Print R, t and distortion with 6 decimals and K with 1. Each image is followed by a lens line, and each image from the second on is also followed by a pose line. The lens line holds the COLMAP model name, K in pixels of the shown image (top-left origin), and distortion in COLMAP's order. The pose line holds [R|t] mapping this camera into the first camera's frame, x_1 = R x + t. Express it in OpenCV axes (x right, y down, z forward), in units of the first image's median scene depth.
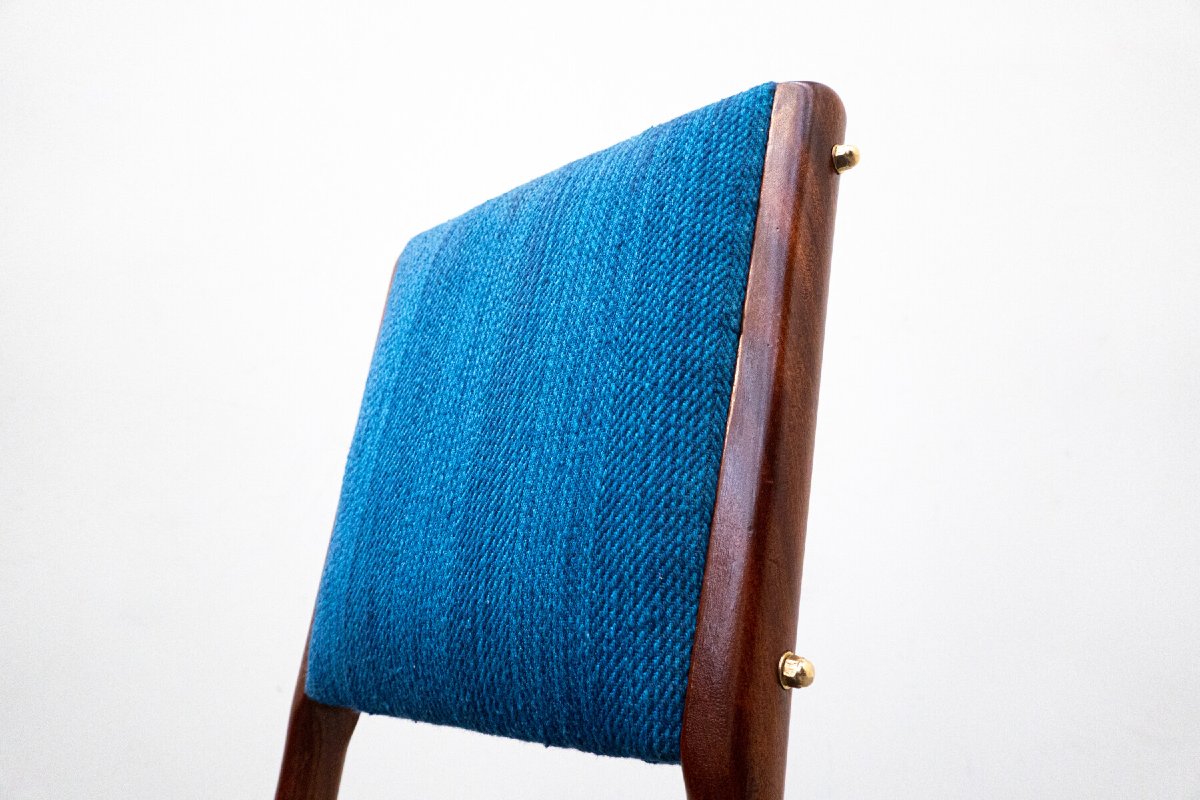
lens RADIAL K [[818.6, 0, 600.0], [0, 818.6, 400.0], [0, 0, 1]] dist [0.006191, -0.006590]
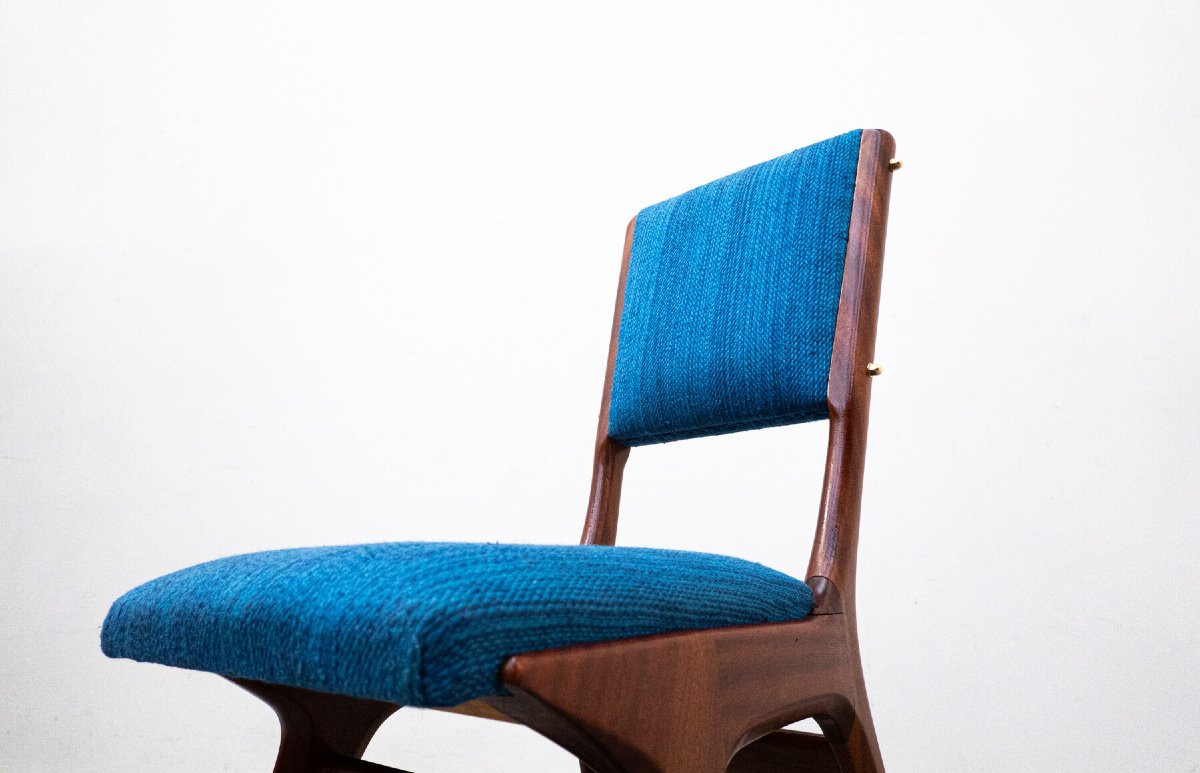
lens RADIAL K [[835.0, 0, 600.0], [0, 835.0, 386.5], [0, 0, 1]] dist [0.007586, 0.000942]
pose [[0.999245, 0.027024, -0.027905, -0.392390], [-0.028245, 0.998617, -0.044337, 0.398141], [0.026668, 0.045091, 0.998627, -1.166116]]
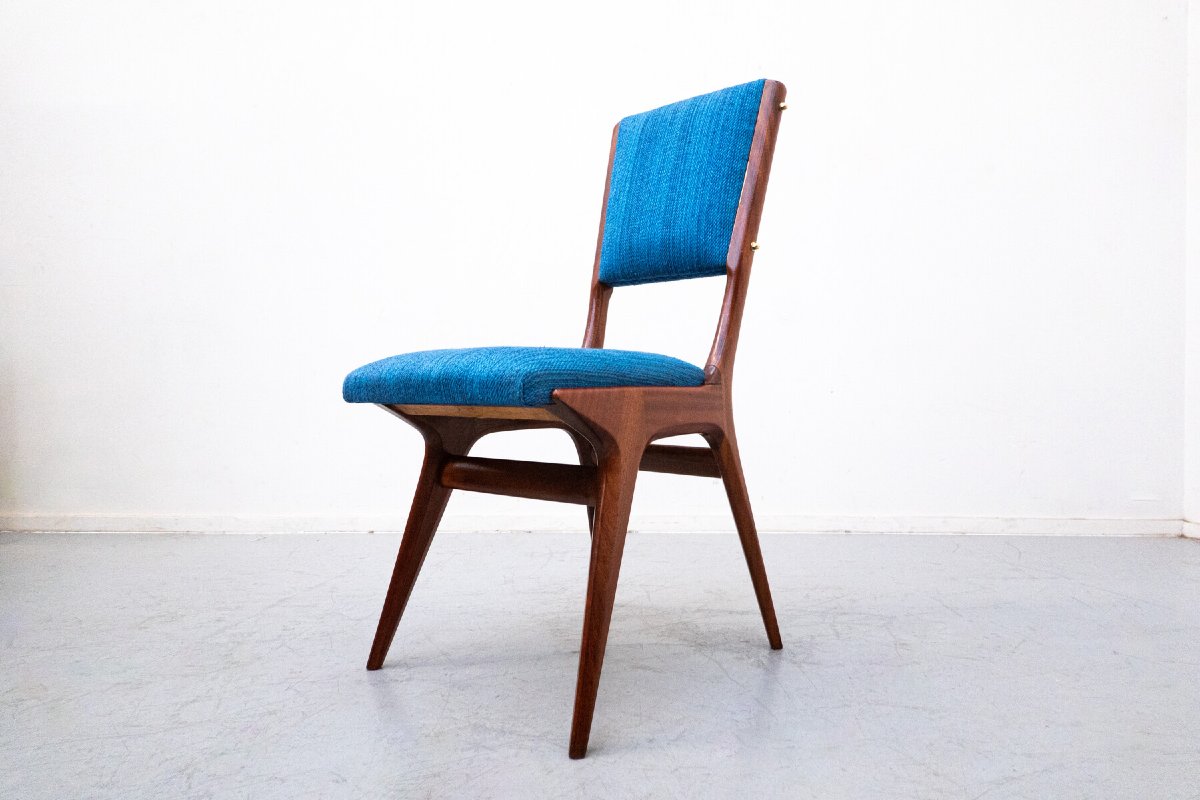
lens RADIAL K [[818.6, 0, 600.0], [0, 818.6, 400.0], [0, 0, 1]] dist [0.006191, -0.006590]
pose [[0.999177, 0.033914, -0.022236, -0.327764], [-0.028712, 0.978821, 0.202693, 0.214245], [0.028639, -0.201888, 0.978990, -2.485086]]
